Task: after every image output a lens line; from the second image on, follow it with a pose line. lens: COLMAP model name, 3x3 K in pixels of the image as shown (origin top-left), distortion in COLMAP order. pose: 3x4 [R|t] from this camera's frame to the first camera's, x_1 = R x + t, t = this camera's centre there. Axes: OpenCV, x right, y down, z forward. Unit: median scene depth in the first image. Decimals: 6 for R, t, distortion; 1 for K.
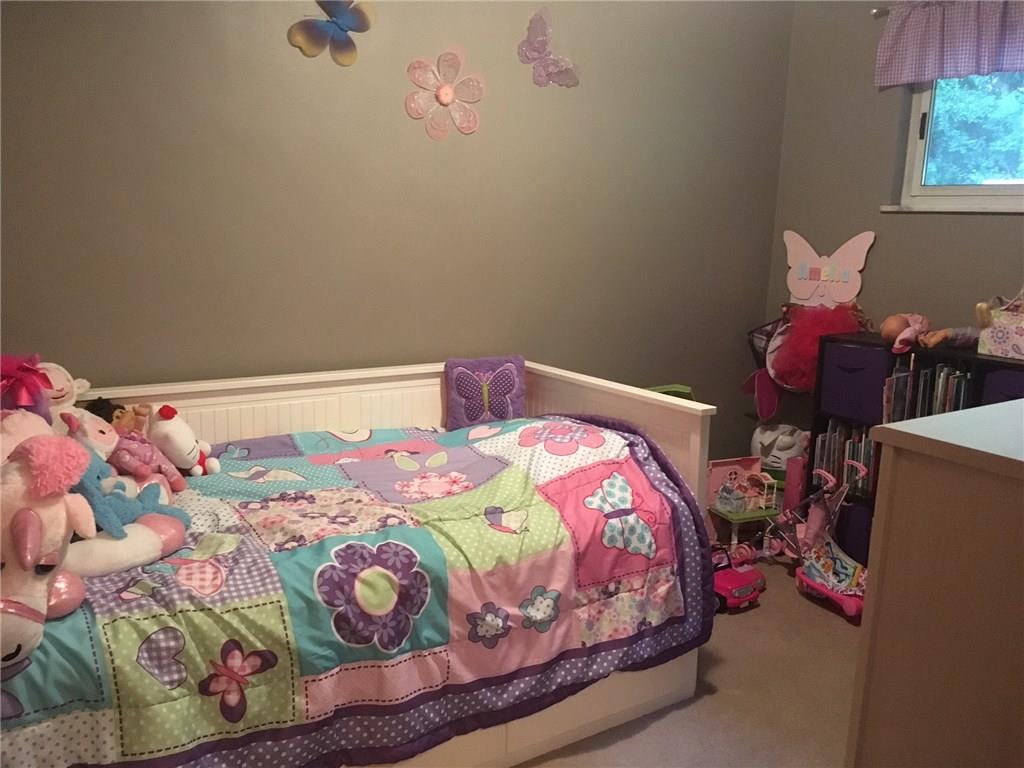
lens RADIAL K [[873.8, 0, 509.2], [0, 873.8, 385.3], [0, 0, 1]] dist [0.067037, -0.107128]
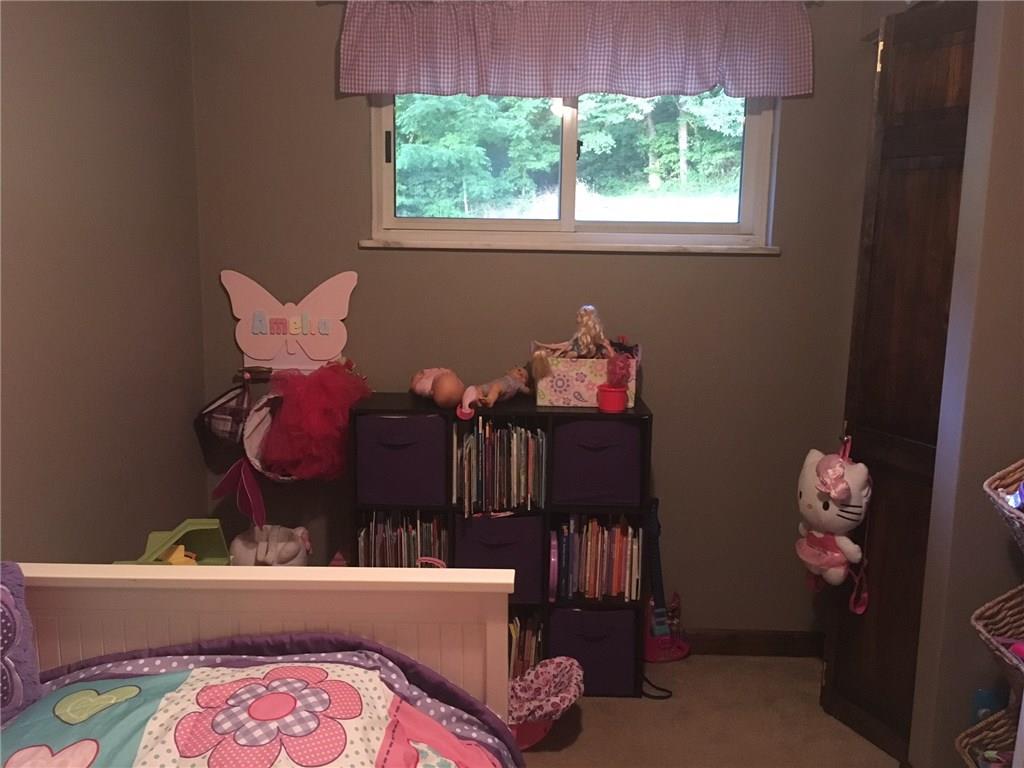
lens RADIAL K [[873.8, 0, 512.2], [0, 873.8, 386.1], [0, 0, 1]] dist [0.067037, -0.107128]
pose [[0.574963, -0.139710, 0.806163, -0.203599], [0.152255, 0.986372, 0.062351, -0.115666], [-0.803888, 0.086893, 0.588399, 0.489066]]
